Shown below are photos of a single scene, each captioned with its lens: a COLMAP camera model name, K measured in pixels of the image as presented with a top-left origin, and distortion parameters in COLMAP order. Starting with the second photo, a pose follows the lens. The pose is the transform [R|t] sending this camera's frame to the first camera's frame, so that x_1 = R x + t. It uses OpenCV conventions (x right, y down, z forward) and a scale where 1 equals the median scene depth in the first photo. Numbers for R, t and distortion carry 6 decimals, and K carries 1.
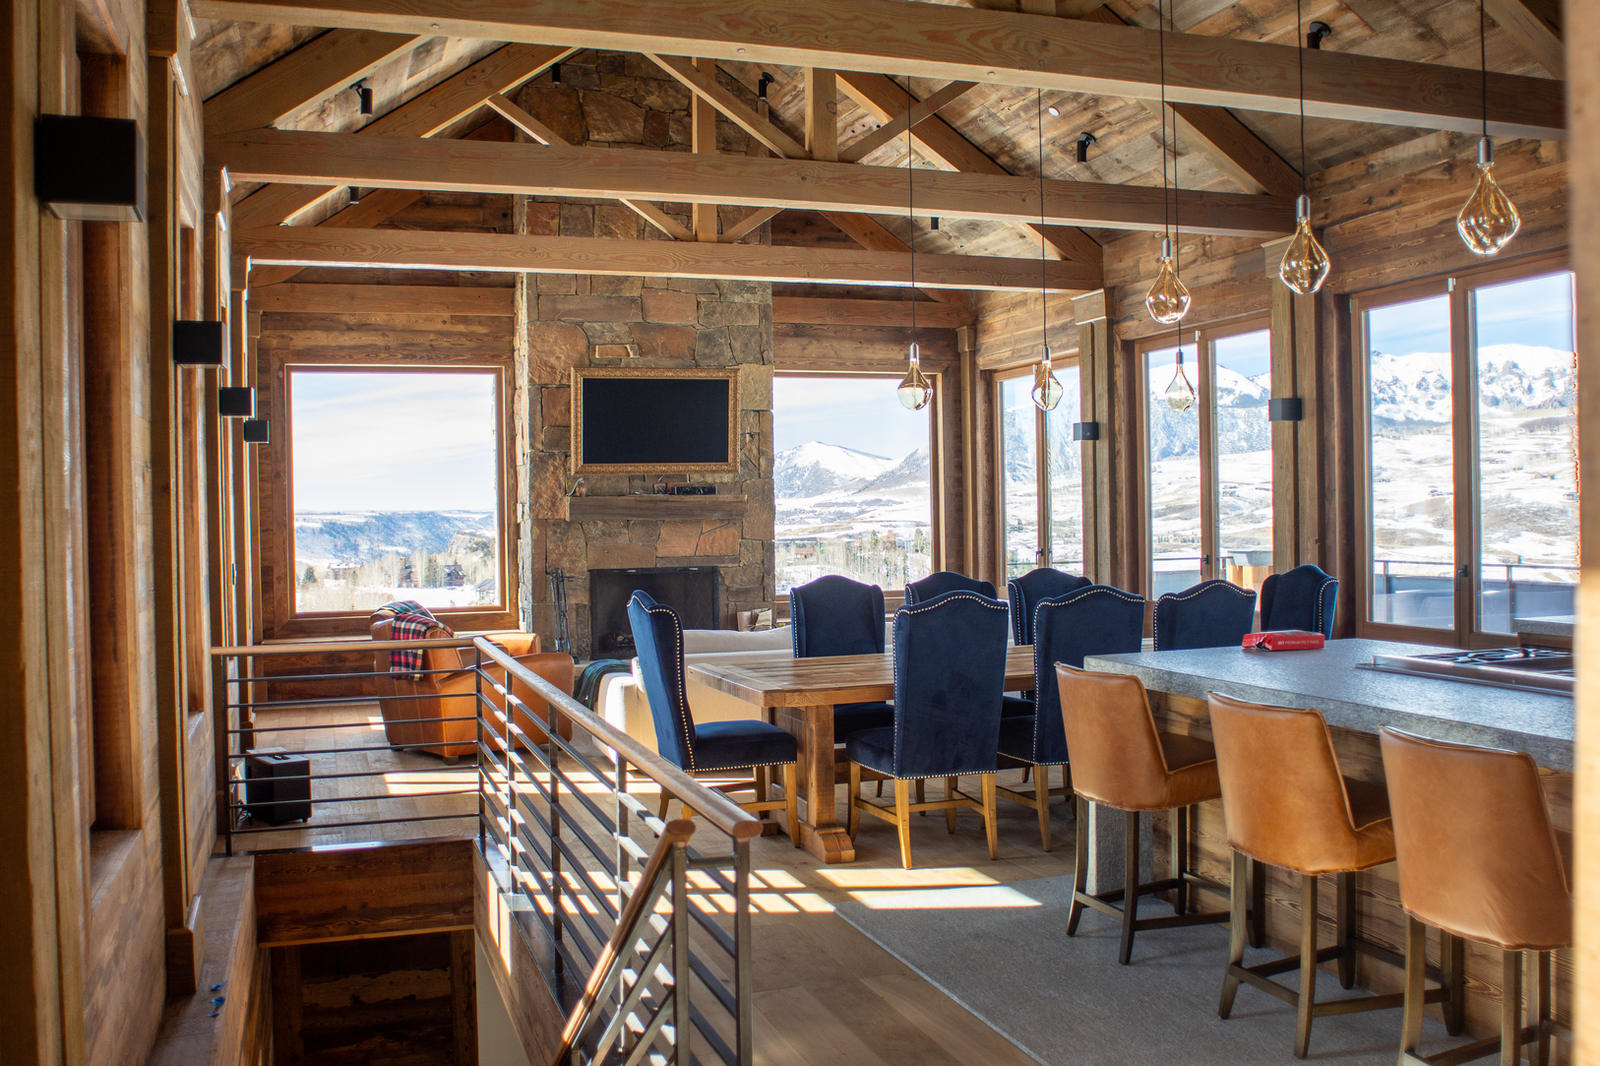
lens RADIAL K [[1421.6, 0, 827.5], [0, 1421.6, 544.9], [0, 0, 1]] dist [-0.109448, 0.083204]
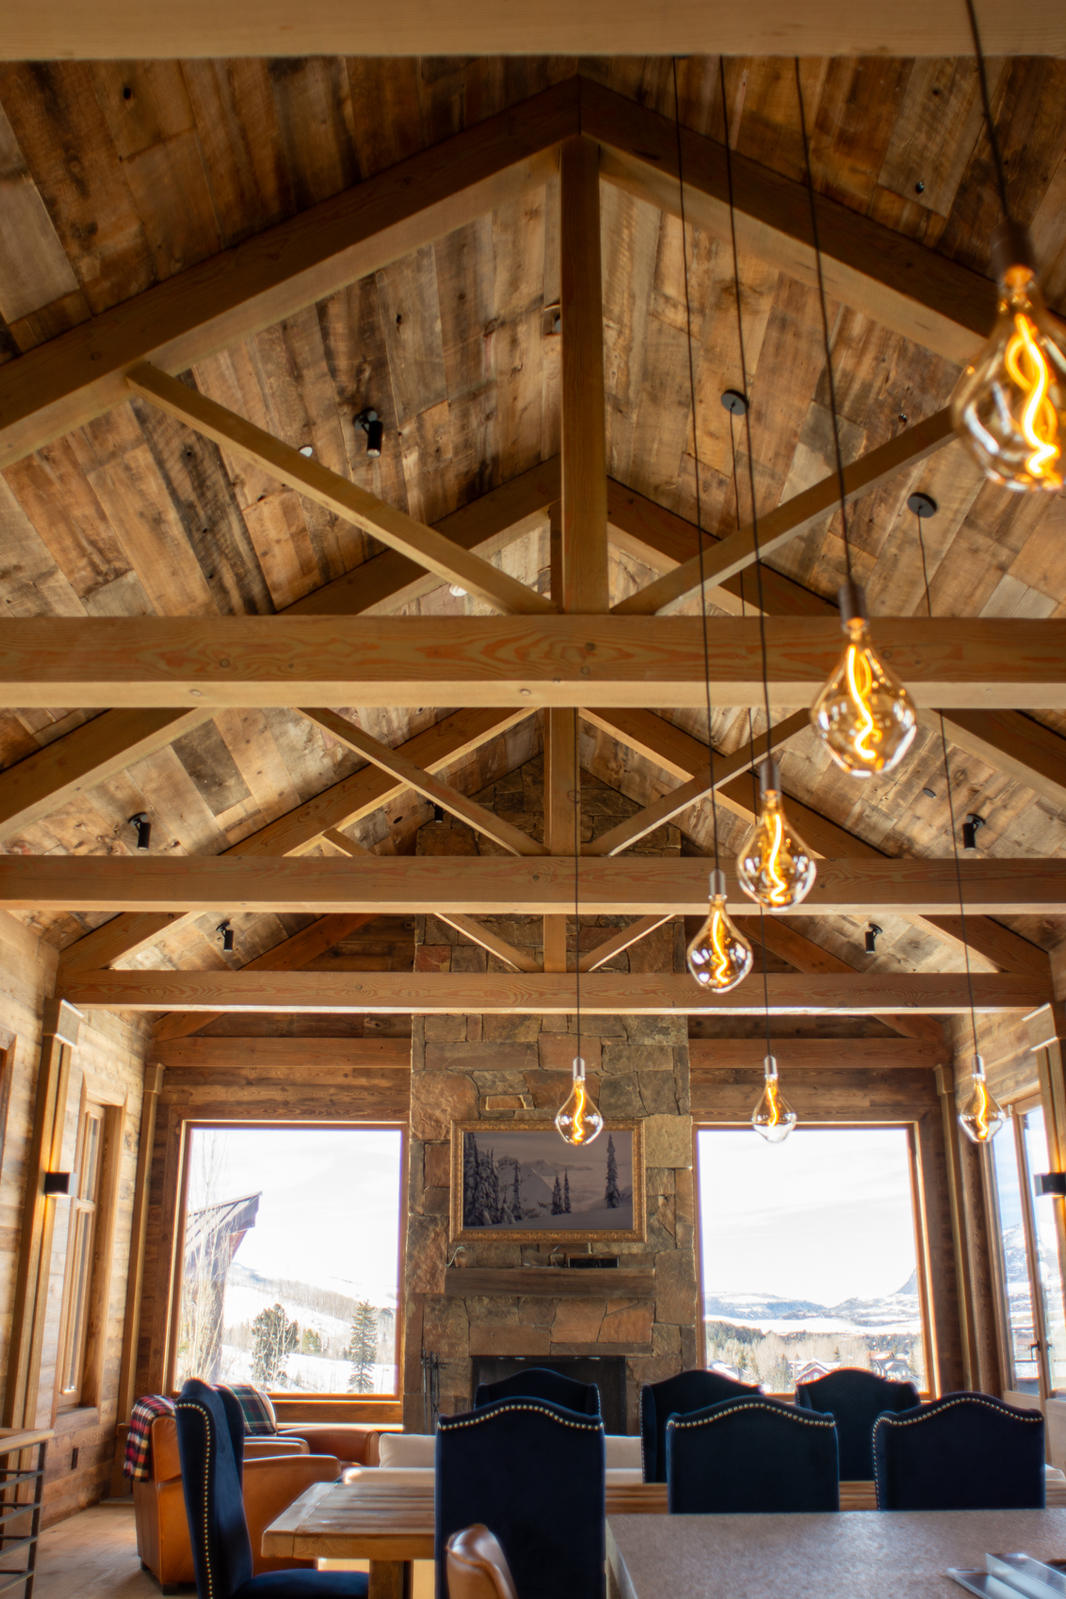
lens RADIAL K [[1420.8, 0, 531.7], [0, 1420.8, 824.5], [0, 0, 1]] dist [-0.109448, 0.083204]
pose [[0.944271, -0.087308, -0.317380, 0.164453], [-0.026185, 0.941204, -0.336824, -0.000482], [0.328127, 0.326363, 0.886465, 0.147521]]
